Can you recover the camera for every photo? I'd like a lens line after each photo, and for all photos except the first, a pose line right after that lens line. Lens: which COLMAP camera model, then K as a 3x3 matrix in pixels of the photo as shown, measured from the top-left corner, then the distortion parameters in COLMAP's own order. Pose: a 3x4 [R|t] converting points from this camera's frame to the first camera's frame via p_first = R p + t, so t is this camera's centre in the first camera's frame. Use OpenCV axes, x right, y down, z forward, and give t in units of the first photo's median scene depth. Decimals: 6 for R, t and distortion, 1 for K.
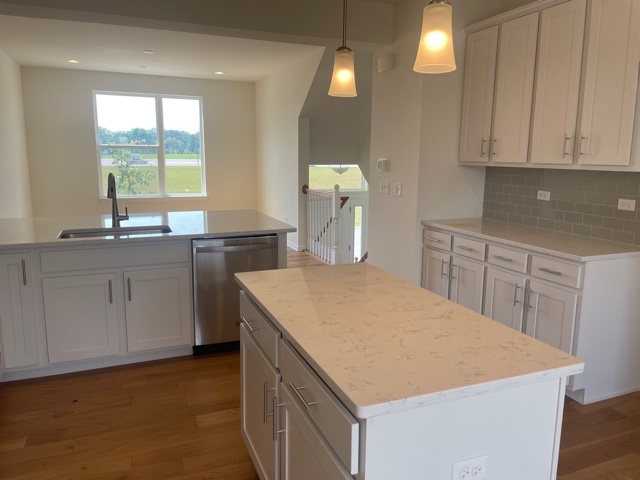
lens RADIAL K [[489.2, 0, 320.6], [0, 489.2, 231.6], [0, 0, 1]] dist [0.103413, -0.129395]
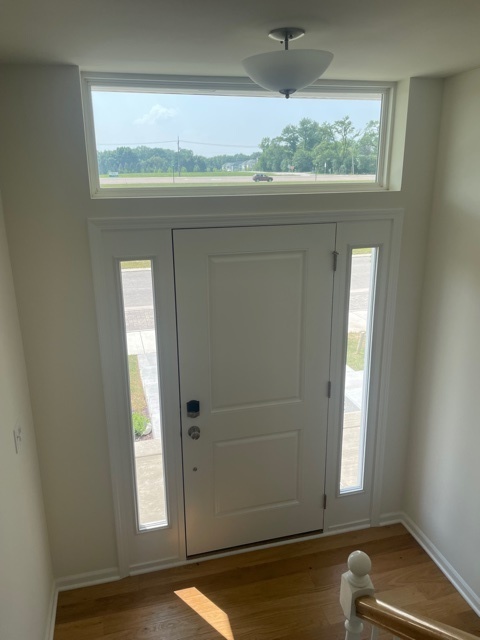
lens RADIAL K [[489.2, 0, 240.0], [0, 489.2, 320.0], [0, 0, 1]] dist [0.103413, -0.129395]
pose [[0.991214, 0.015853, -0.131312, 0.050070], [0.002288, 0.990587, 0.136862, -0.056226], [0.132246, -0.135960, 0.981848, 0.801160]]
